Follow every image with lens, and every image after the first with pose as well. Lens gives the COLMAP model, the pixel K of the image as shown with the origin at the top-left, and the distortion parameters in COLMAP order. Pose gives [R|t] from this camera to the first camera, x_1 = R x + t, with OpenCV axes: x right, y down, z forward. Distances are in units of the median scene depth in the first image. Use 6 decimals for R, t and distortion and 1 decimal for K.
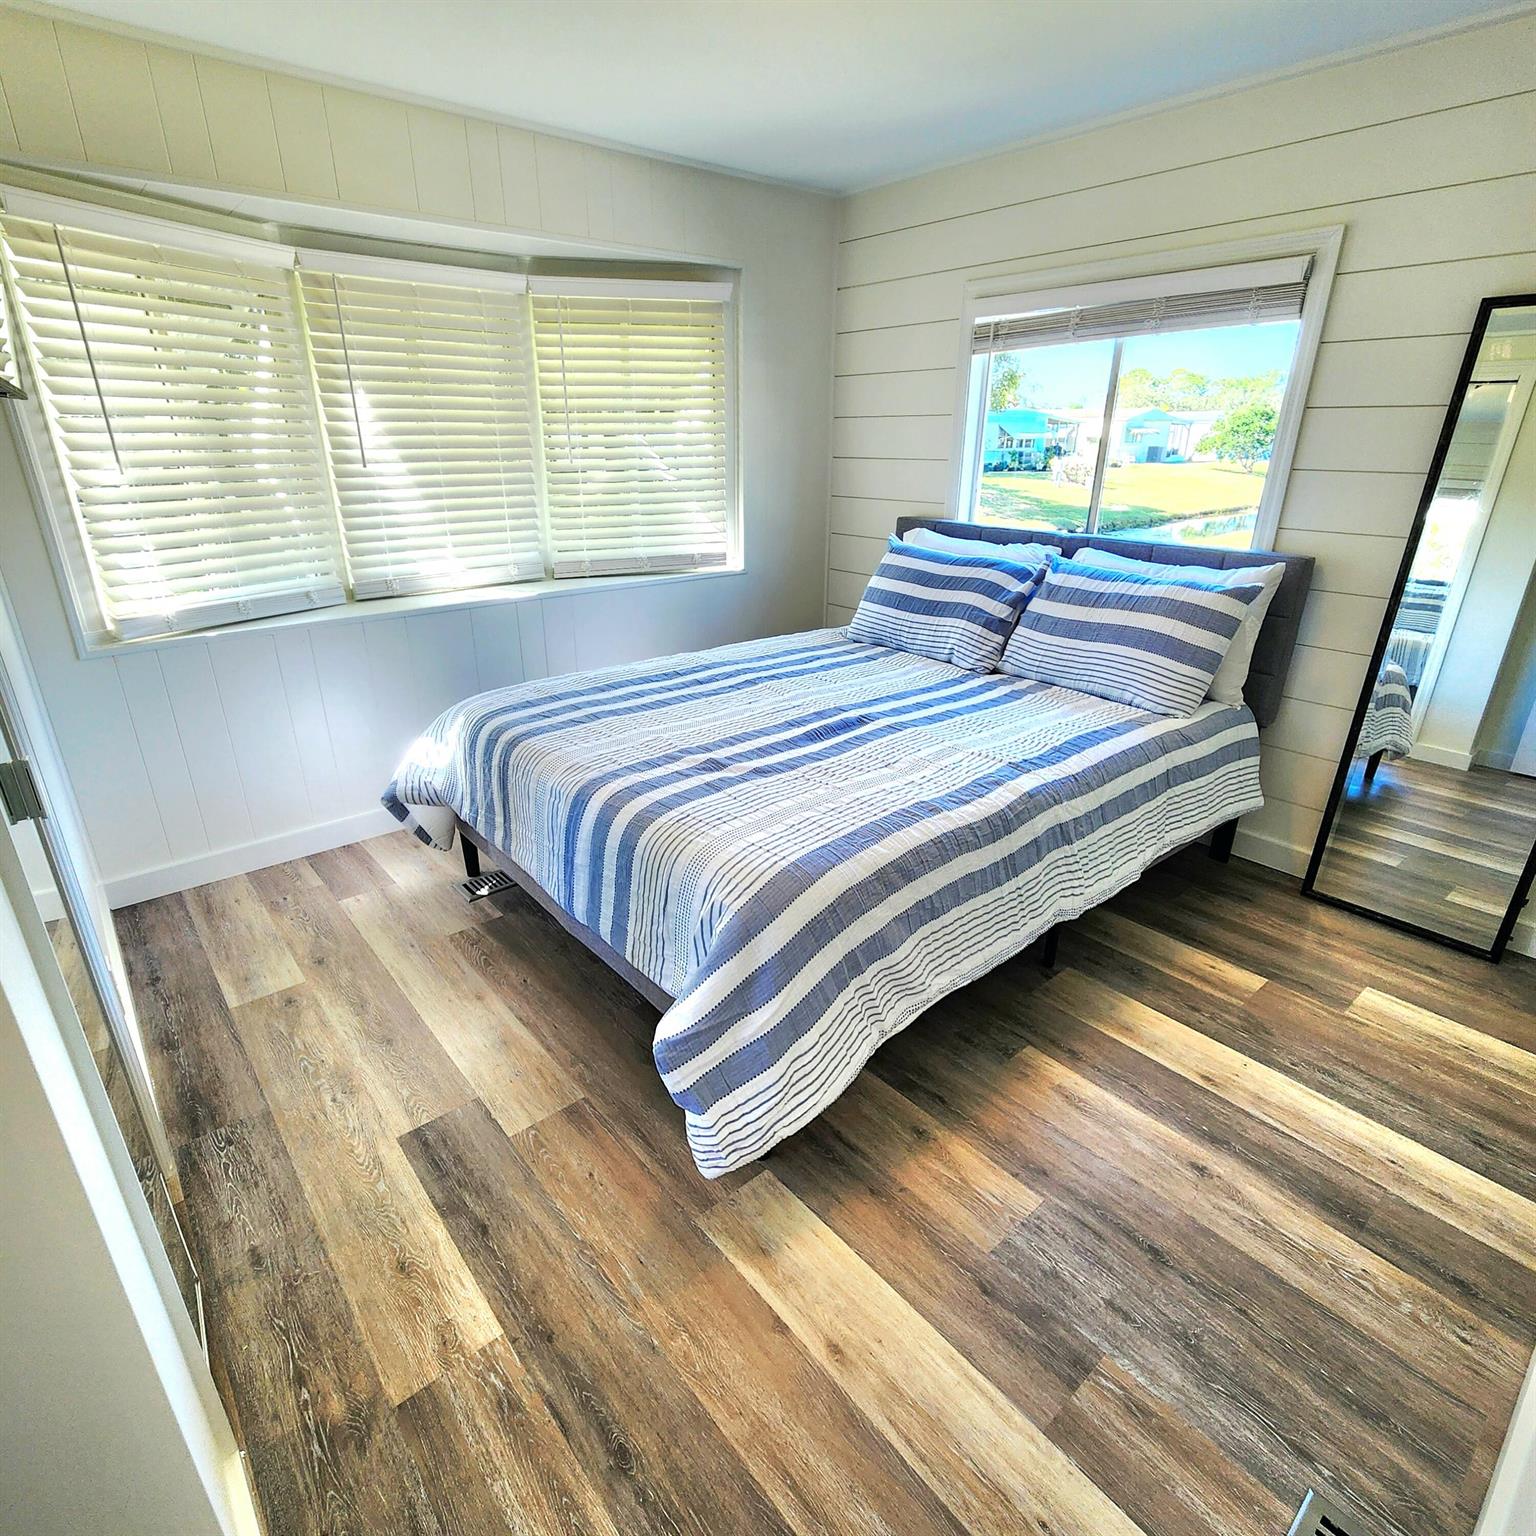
lens RADIAL K [[846.3, 0, 754.1], [0, 846.3, 770.1], [0, 0, 1]] dist [0.003925, -0.002612]
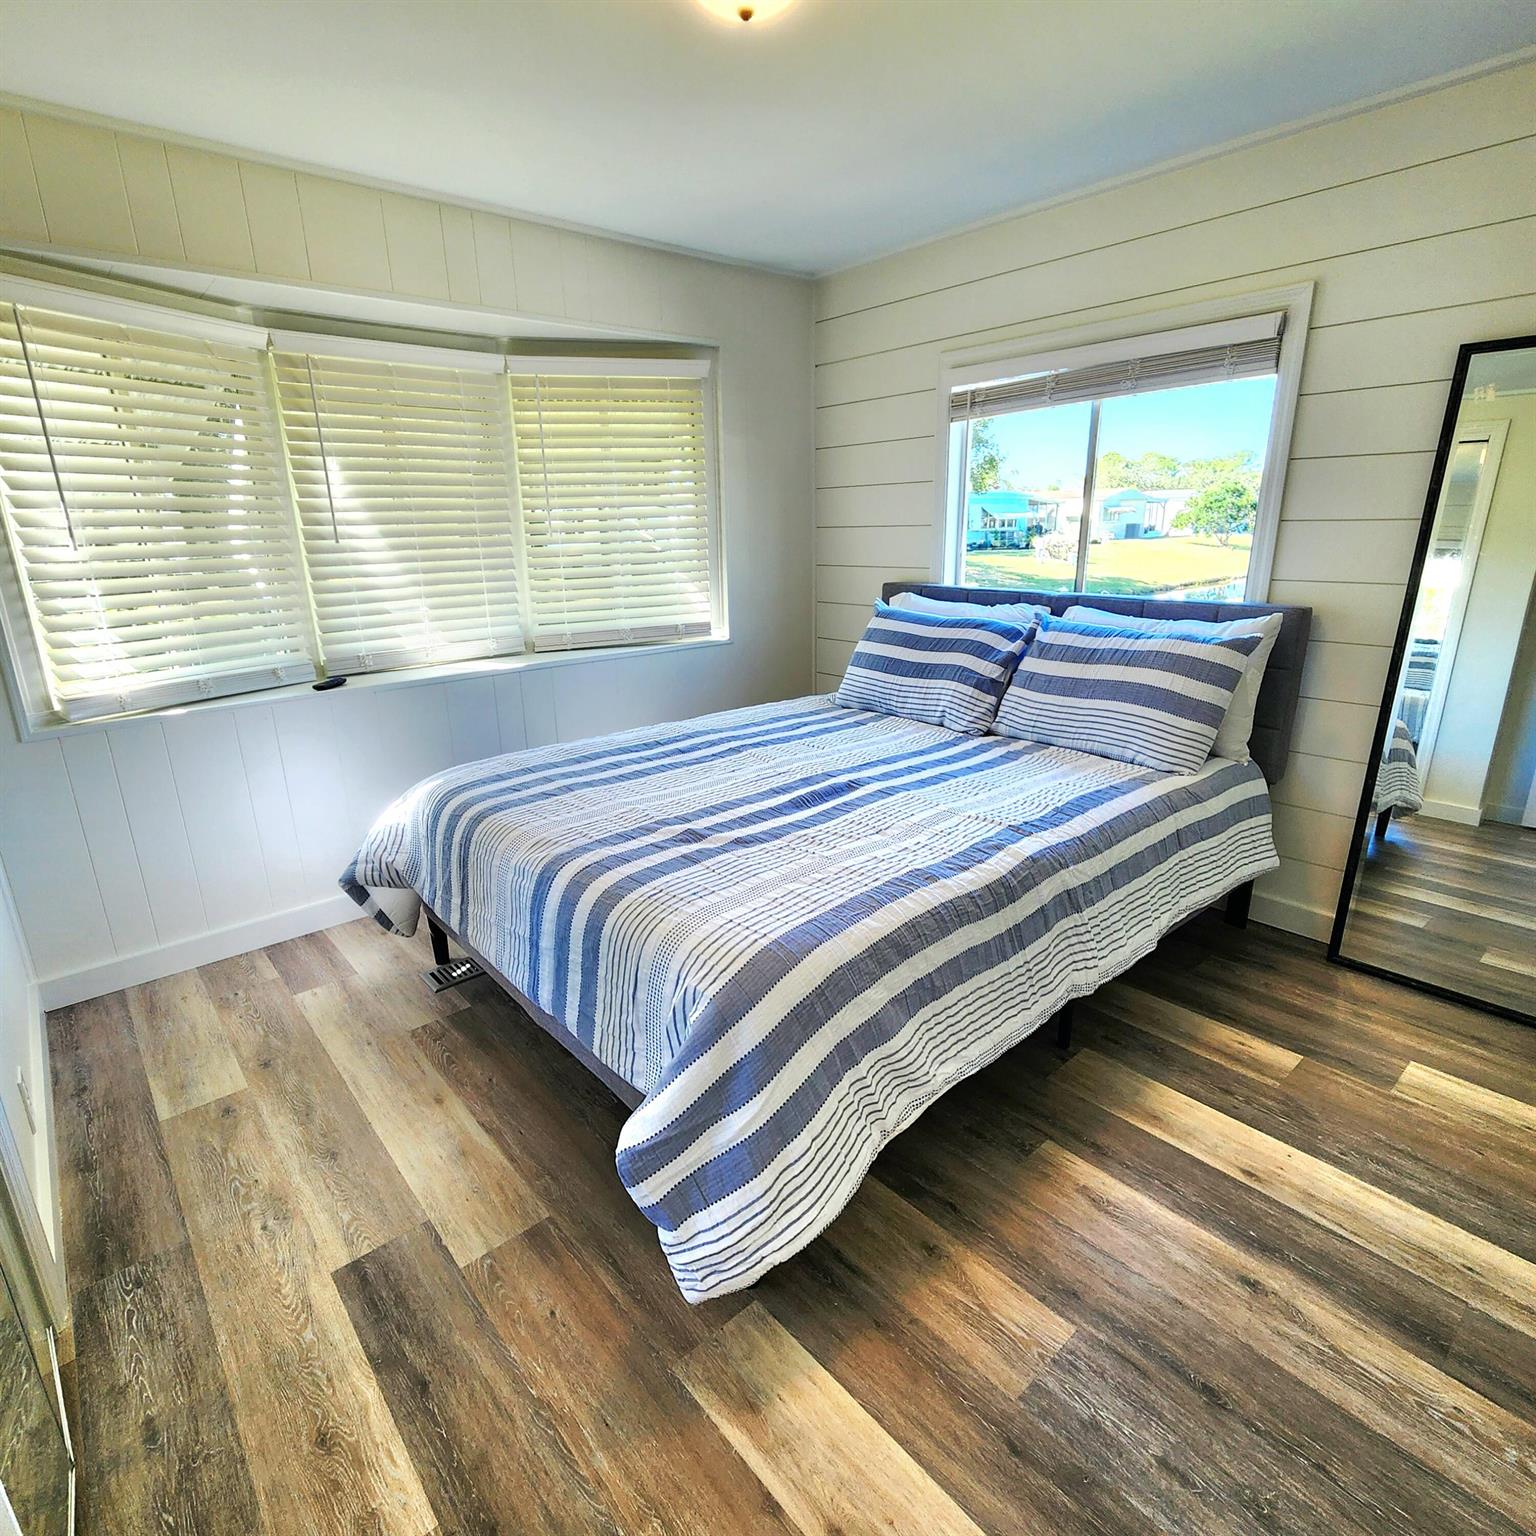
lens RADIAL K [[846.3, 0, 757.2], [0, 846.3, 765.9], [0, 0, 1]] dist [0.003925, -0.002612]
pose [[0.999672, -0.024655, 0.006892, 0.015902], [0.025199, 0.995152, -0.095066, 0.006195], [-0.004515, 0.095209, 0.995447, 0.055346]]
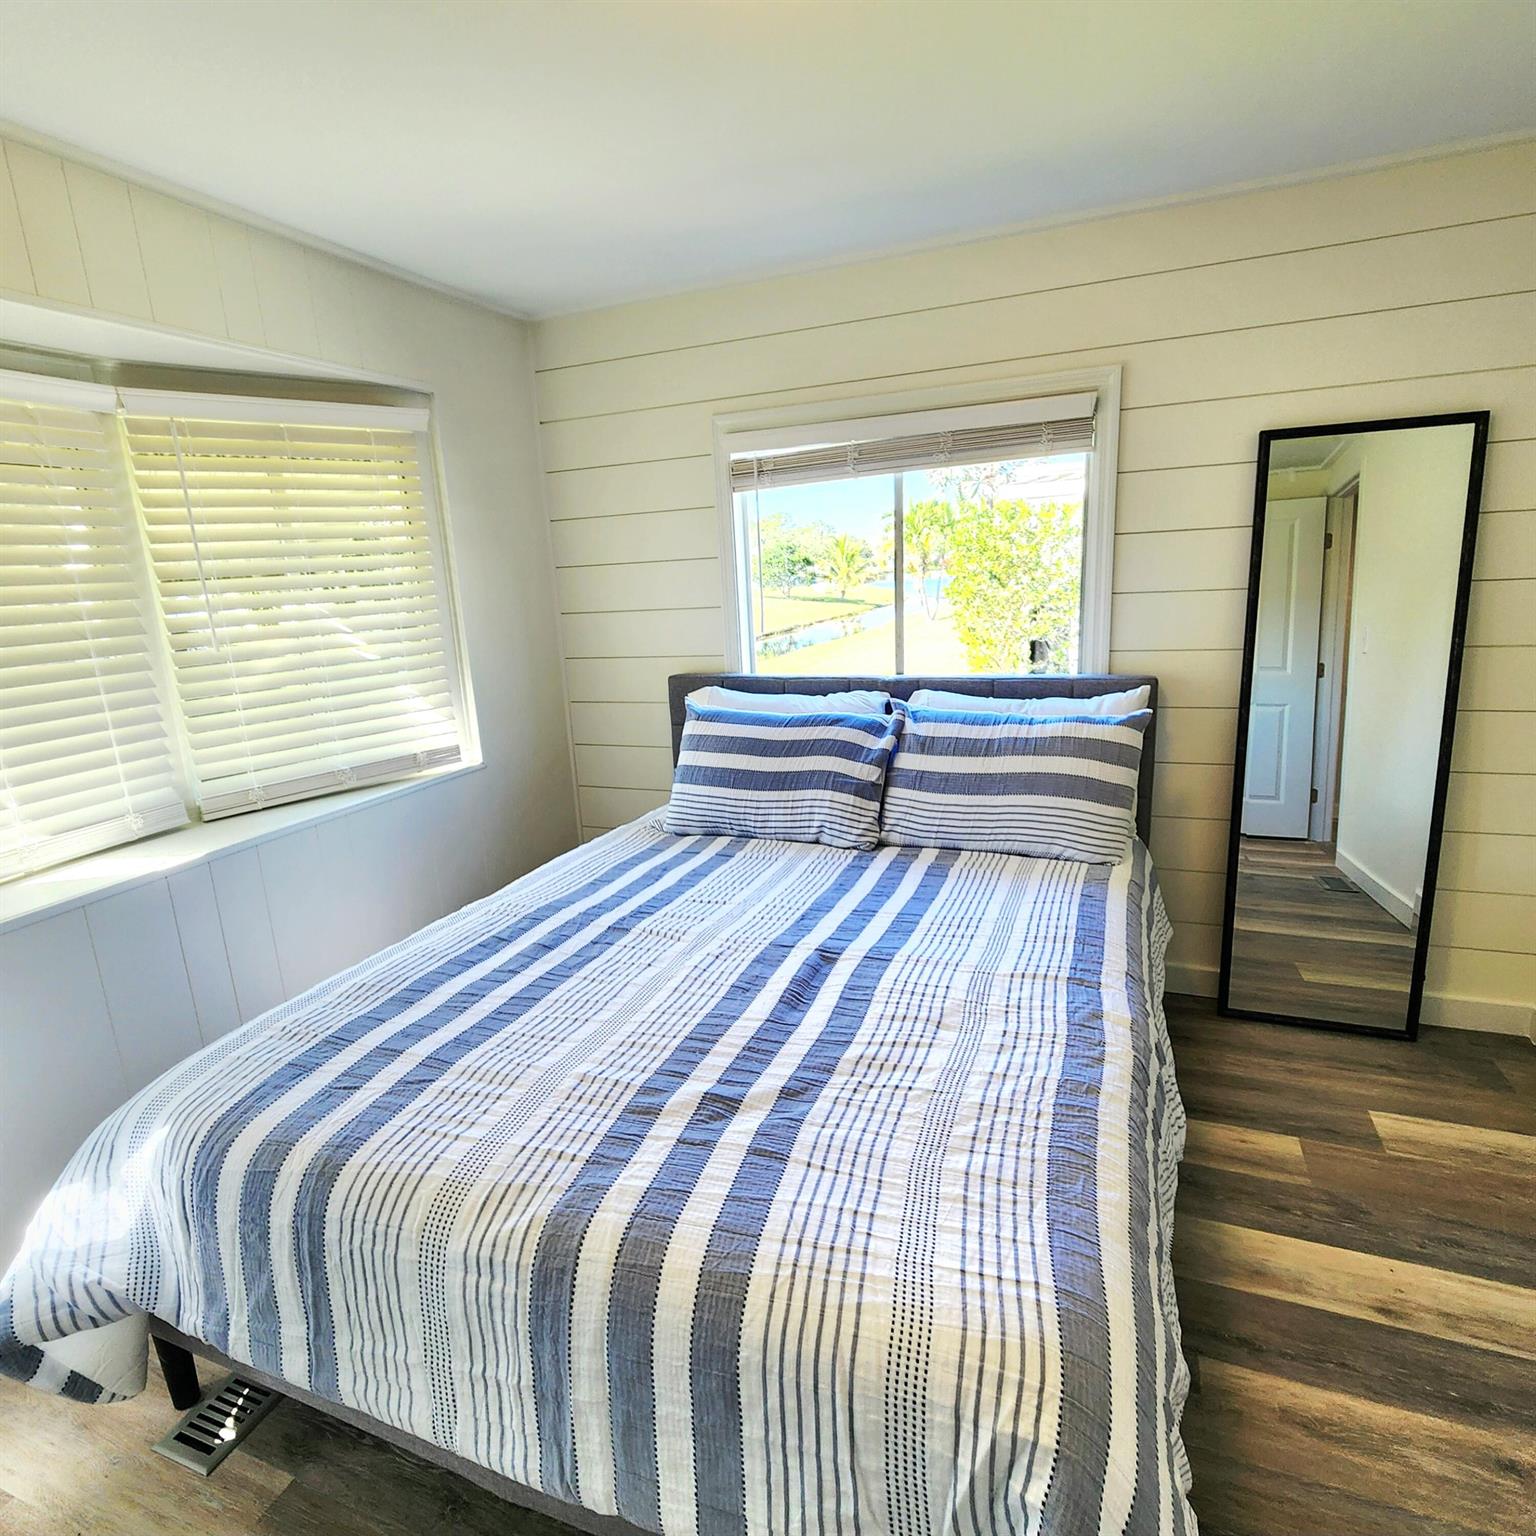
lens RADIAL K [[885.6, 0, 774.7], [0, 885.6, 771.1], [0, 0, 1]] dist [0.006547, -0.002513]
pose [[0.881886, -0.152003, 0.446288, -0.217388], [0.222745, 0.968623, -0.110248, -0.133344], [-0.415526, 0.196635, 0.888072, 0.298284]]
